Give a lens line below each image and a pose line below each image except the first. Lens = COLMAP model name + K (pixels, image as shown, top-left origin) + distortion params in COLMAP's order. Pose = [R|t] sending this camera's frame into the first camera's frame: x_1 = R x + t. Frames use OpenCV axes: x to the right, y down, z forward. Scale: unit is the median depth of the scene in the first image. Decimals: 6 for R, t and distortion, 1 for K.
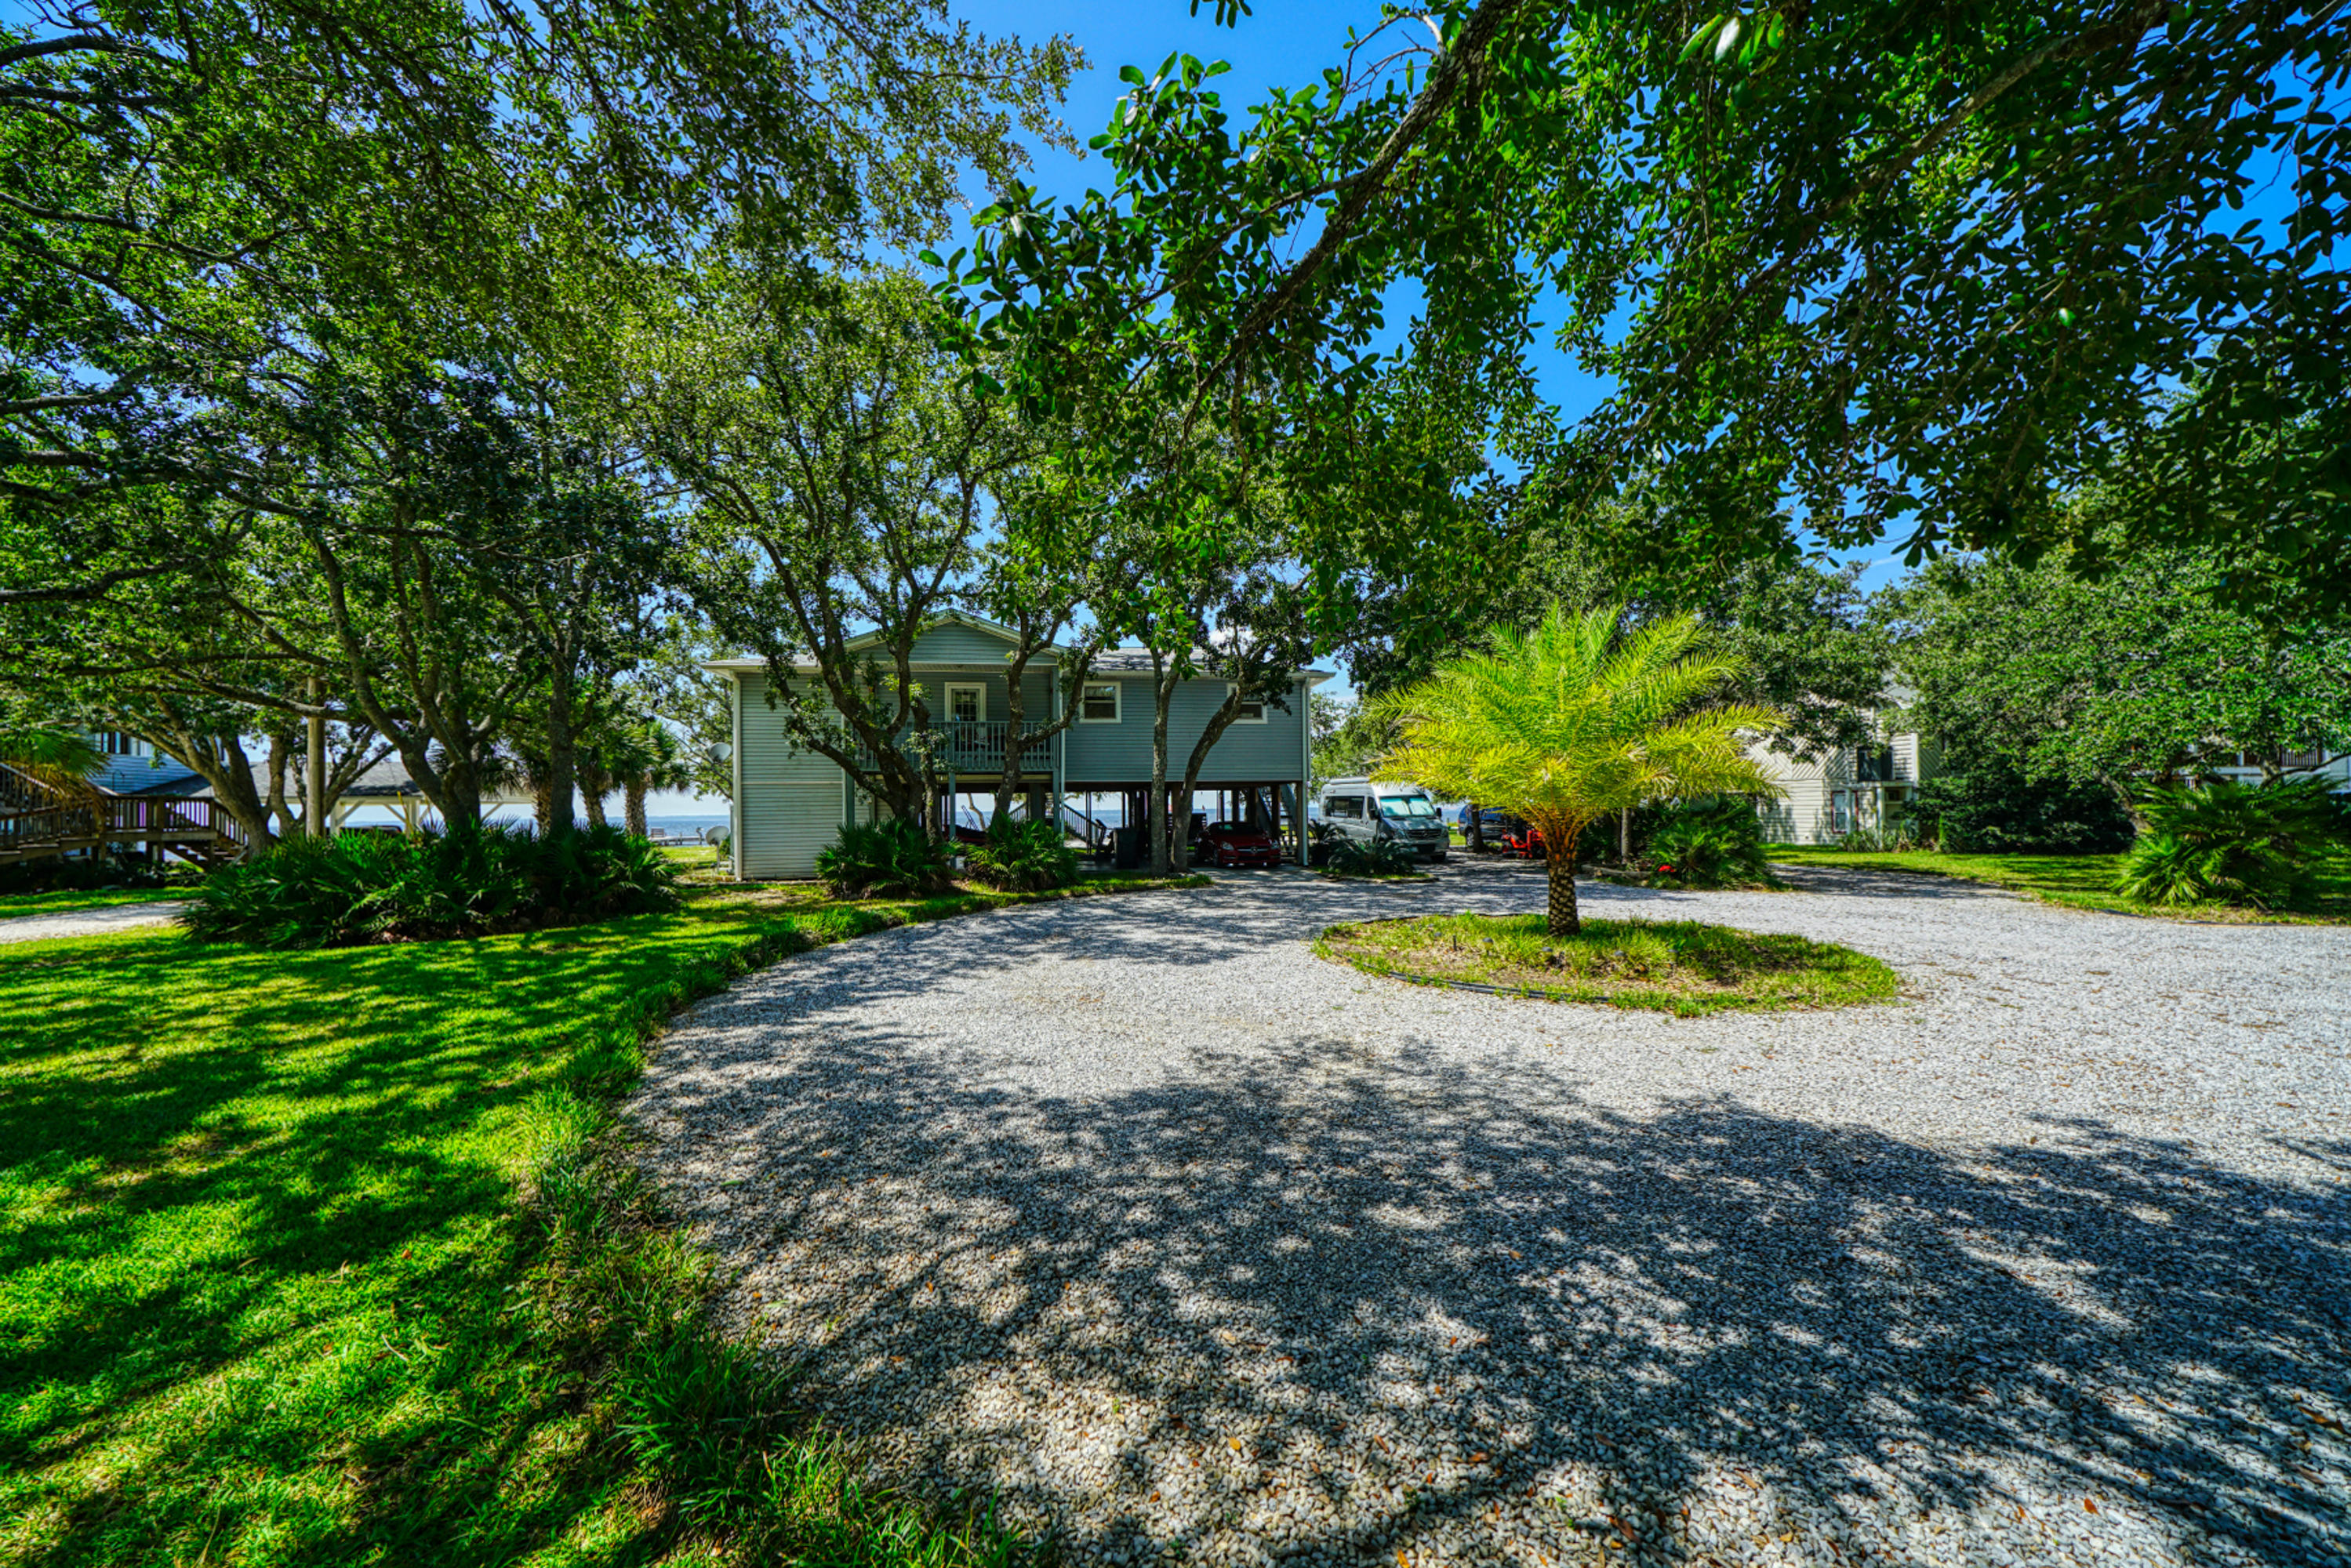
lens RADIAL K [[785.8, 0, 1176.3], [0, 785.8, 796.1], [0, 0, 1]] dist [-0.007336, 0.000134]
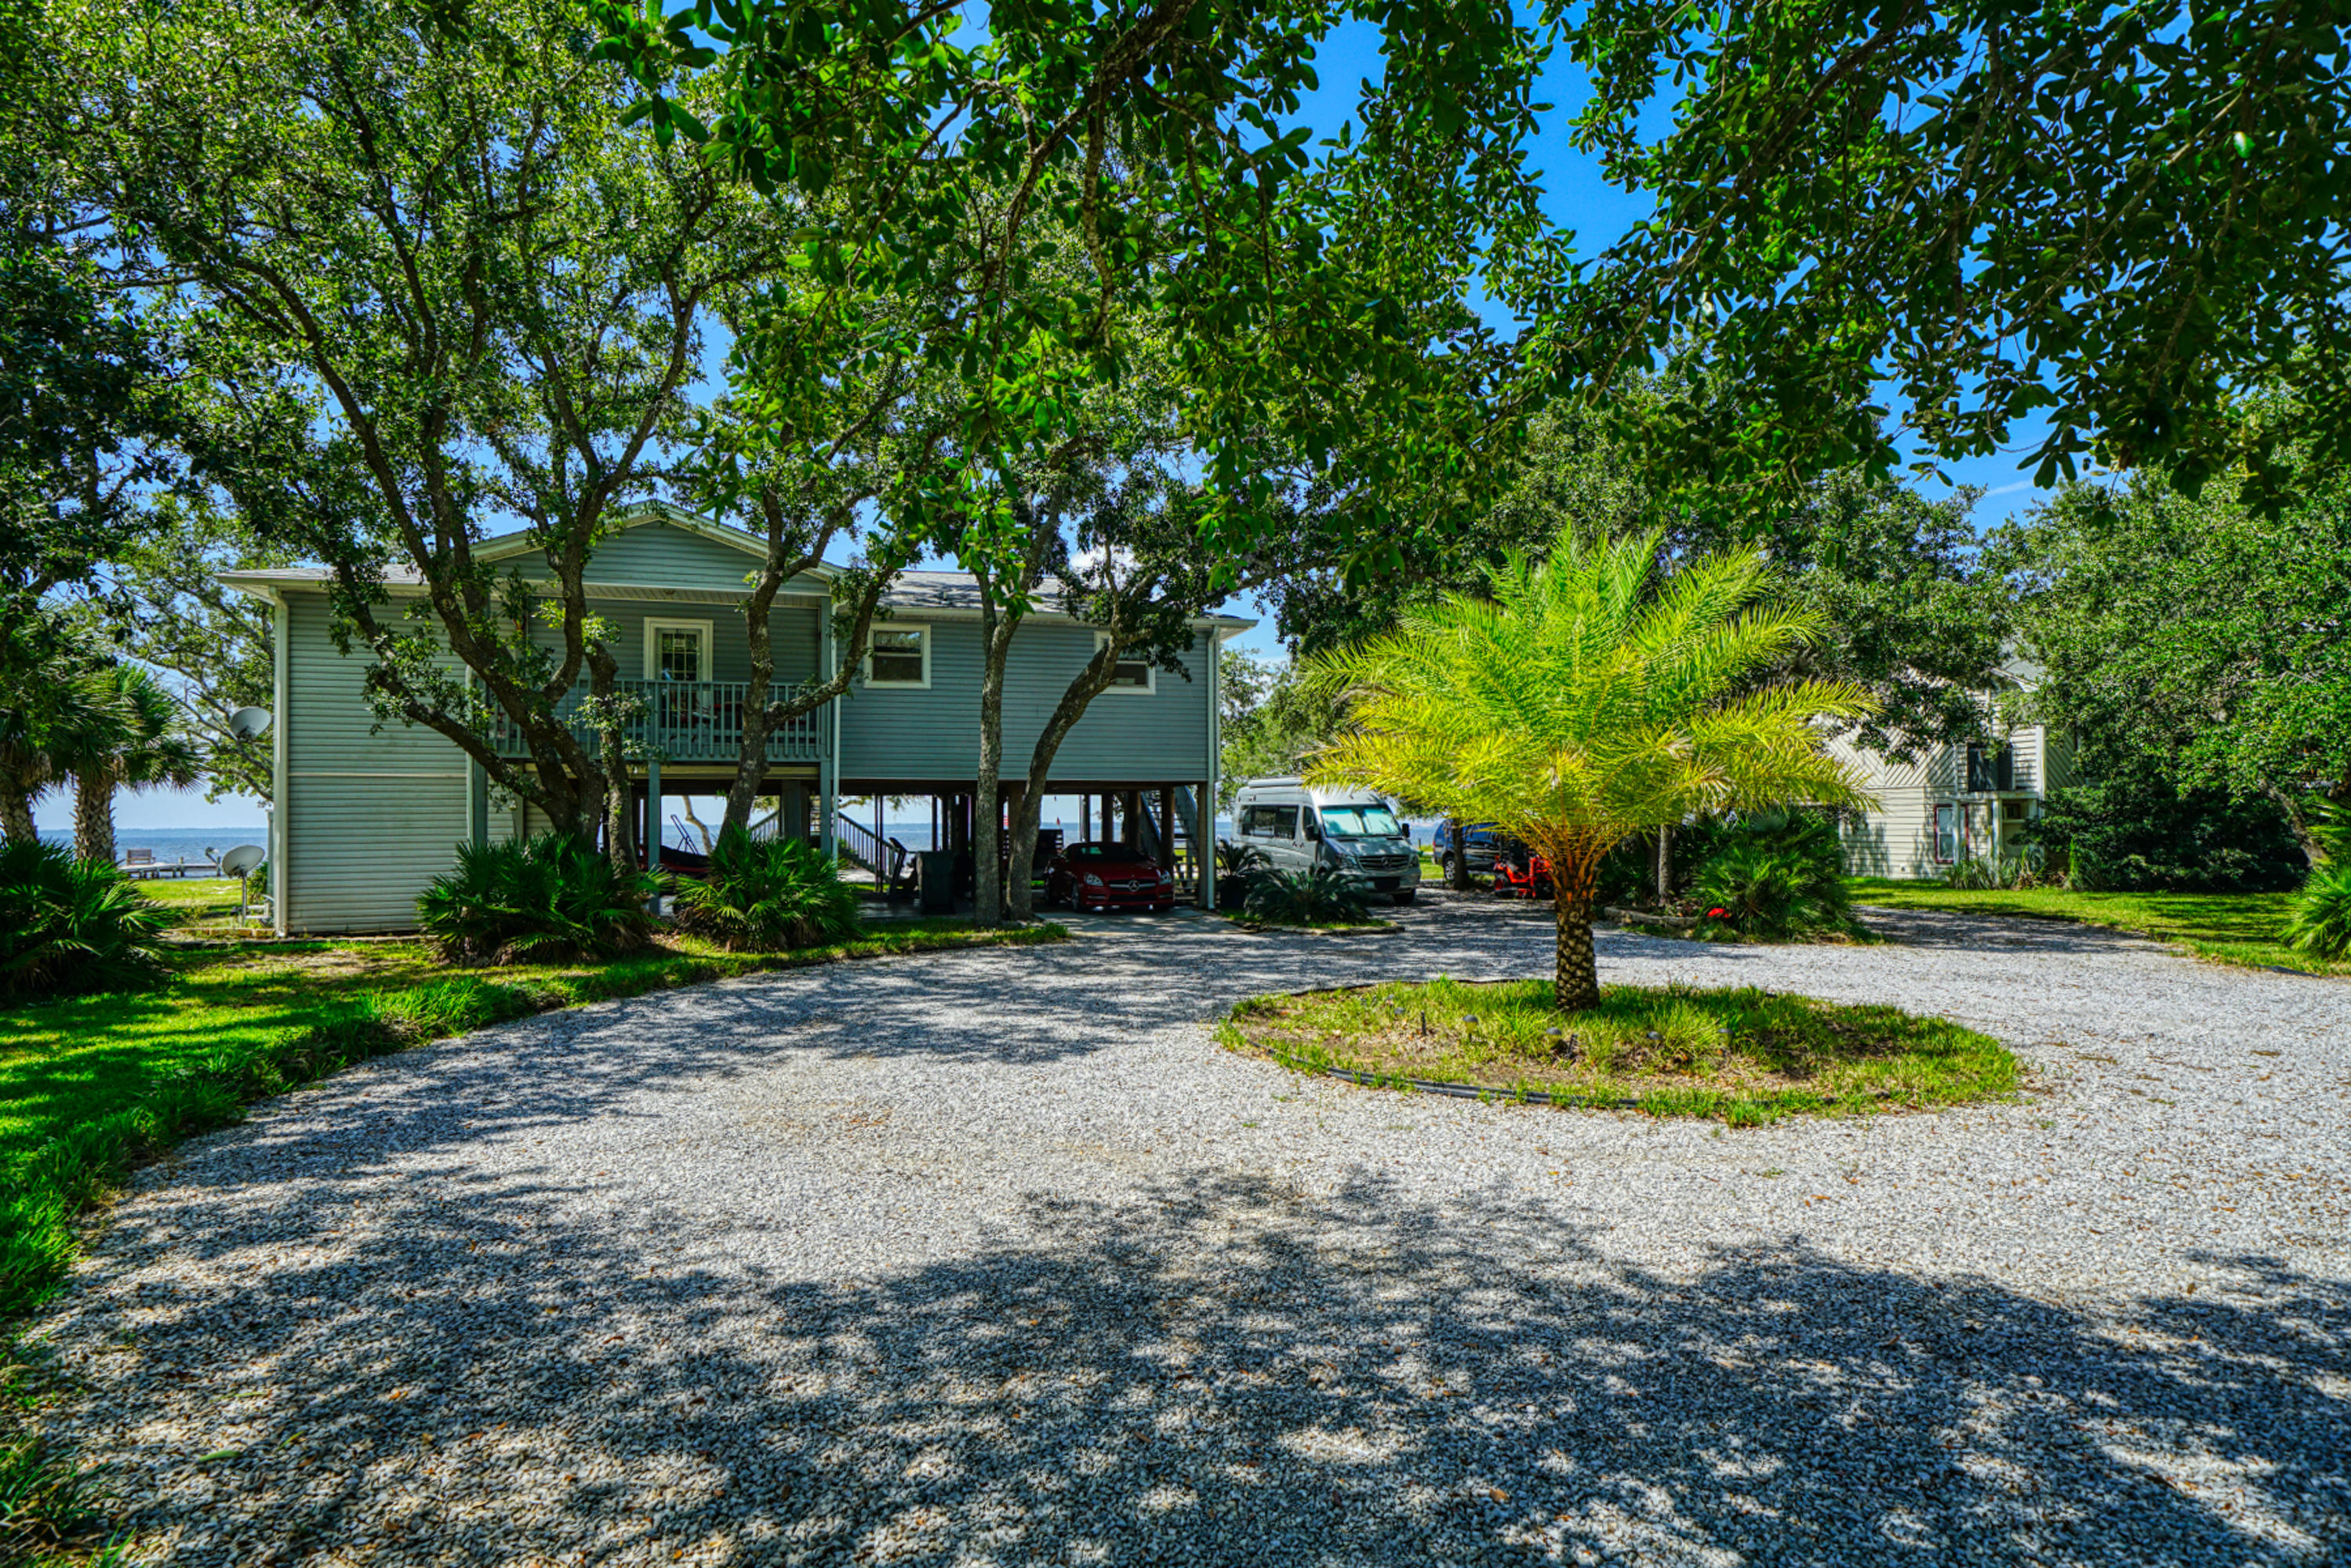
lens RADIAL K [[1191.4, 0, 1173.3], [0, 1191.4, 798.9], [0, 0, 1]] dist [-0.001265, 0.000434]
pose [[0.991685, 0.009820, 0.128316, 0.008317], [-0.009297, 0.999946, -0.004673, 0.000655], [-0.128355, 0.003442, 0.991722, 0.010990]]
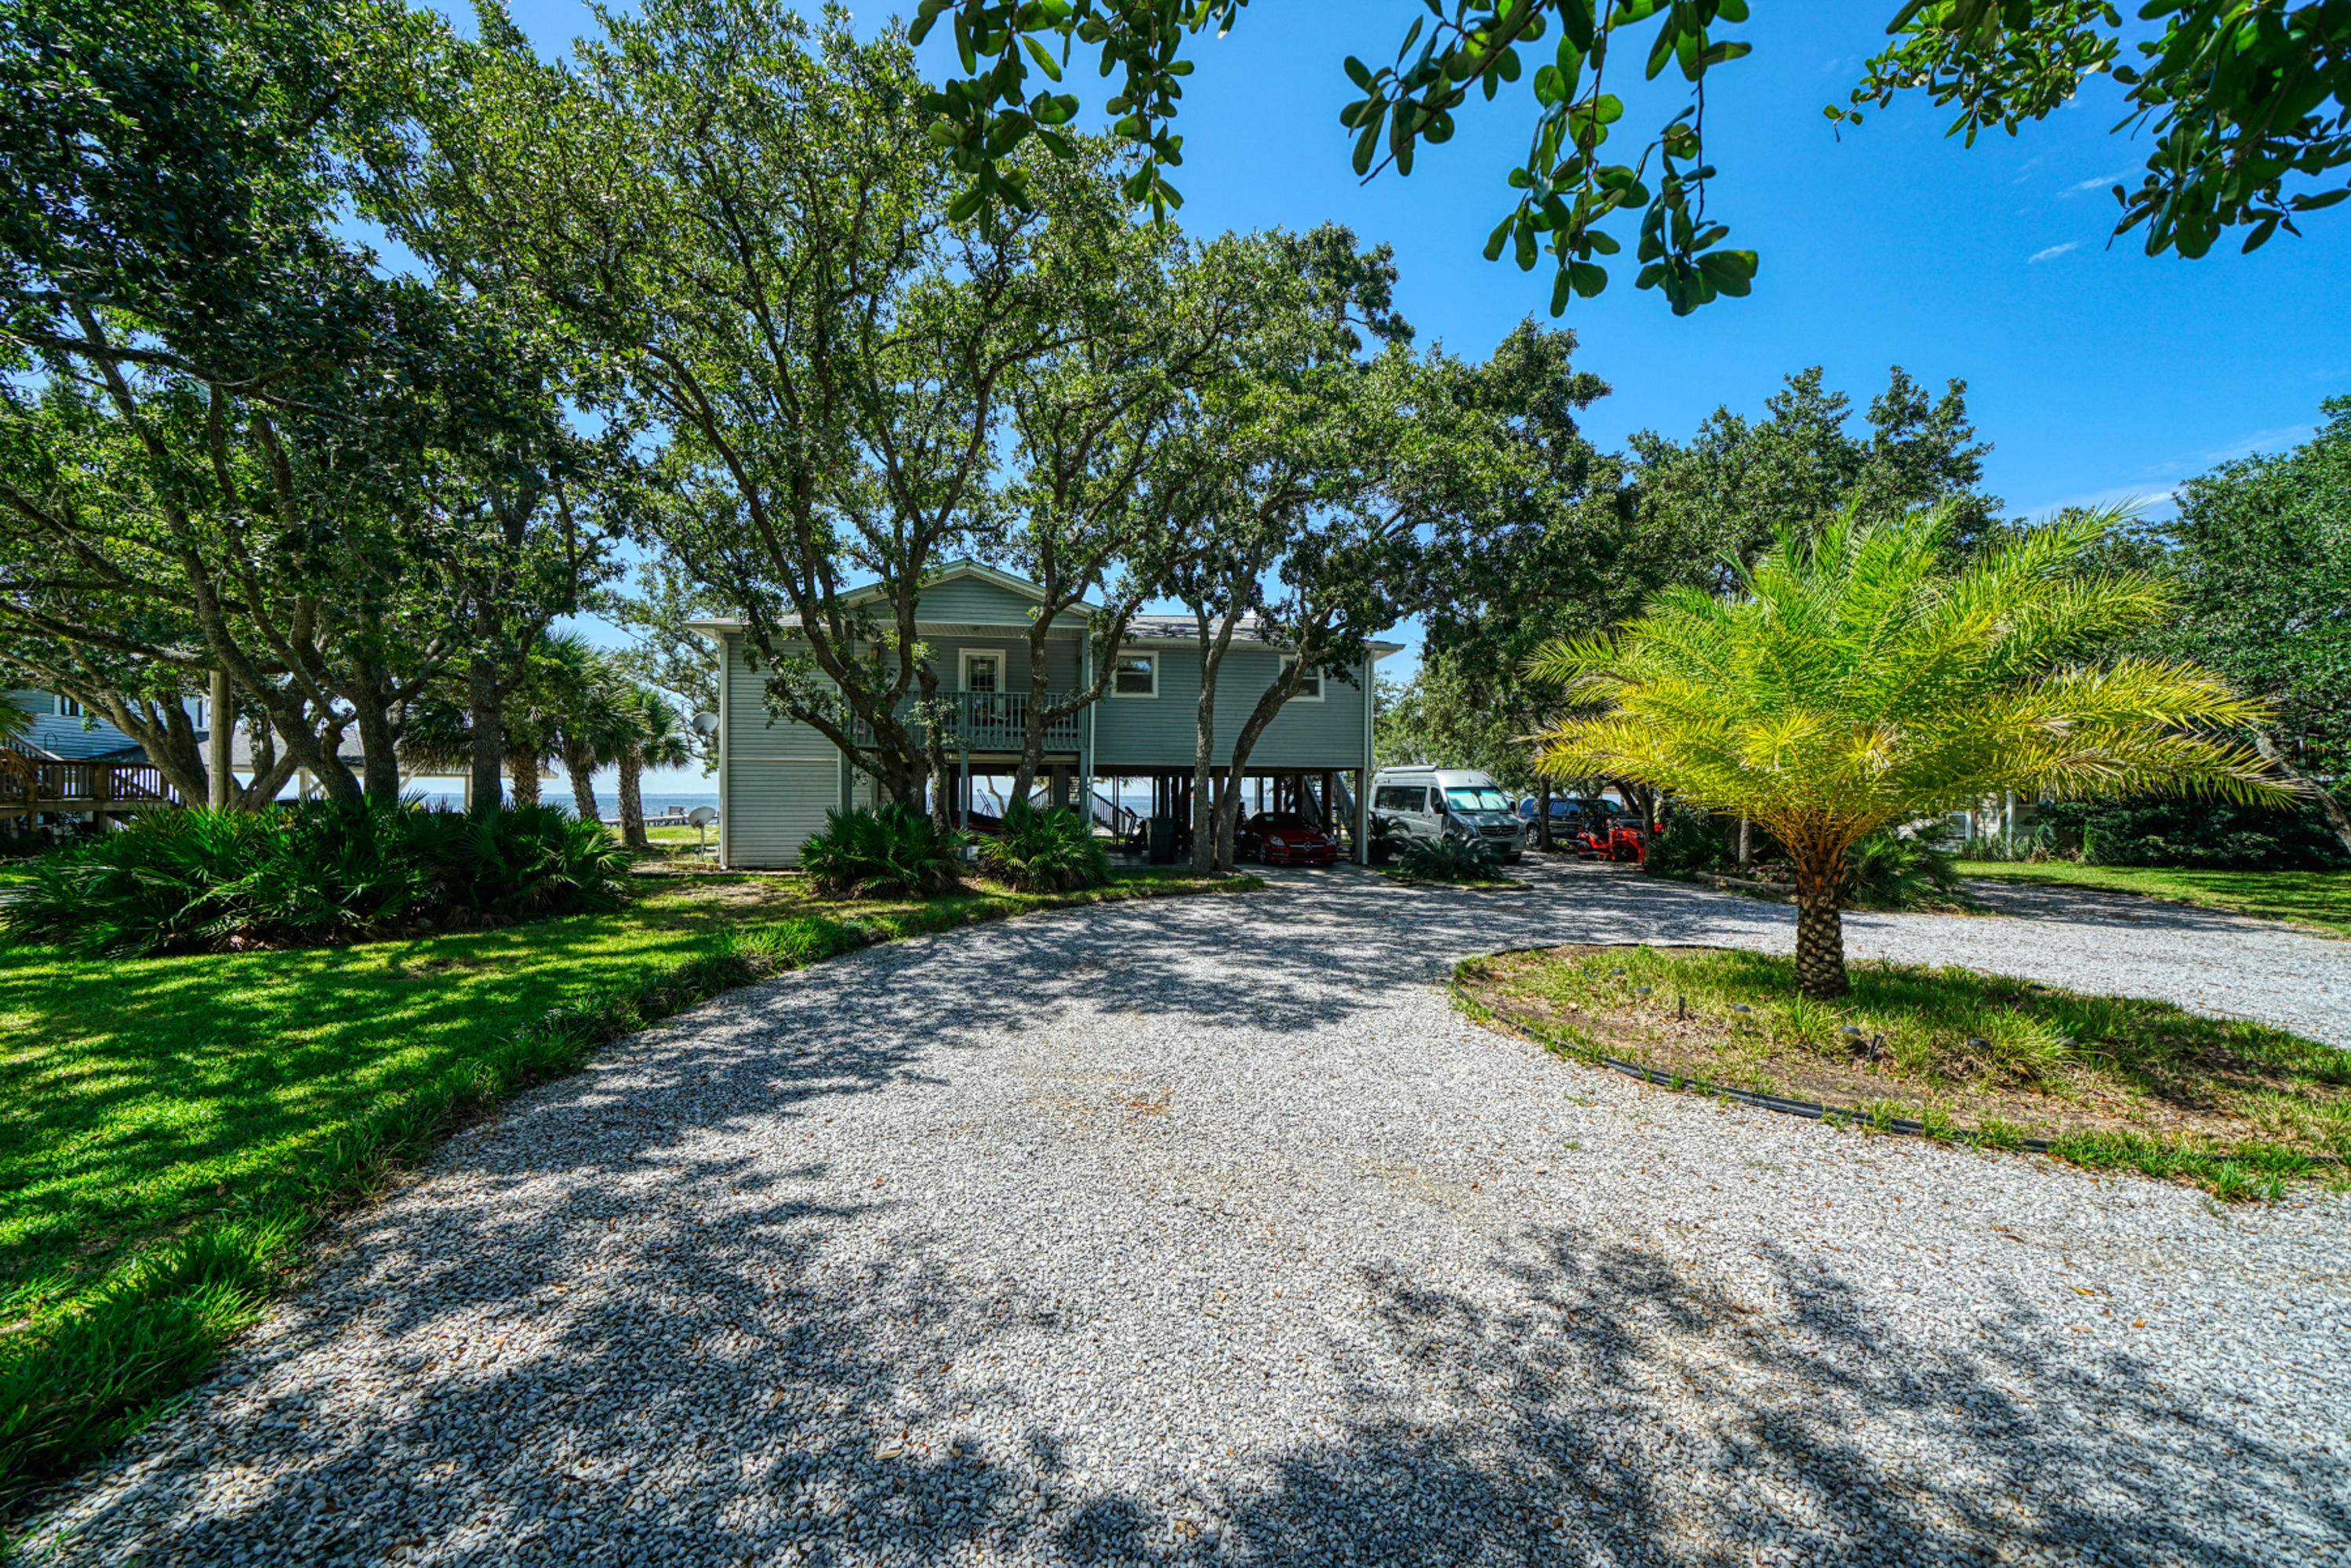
lens RADIAL K [[785.8, 0, 1175.7], [0, 785.8, 796.8], [0, 0, 1]] dist [-0.007336, 0.000134]
pose [[0.999409, 0.019504, -0.028295, -0.066119], [-0.019003, 0.999660, 0.017865, 0.002926], [0.028634, -0.017317, 0.999440, 0.341546]]
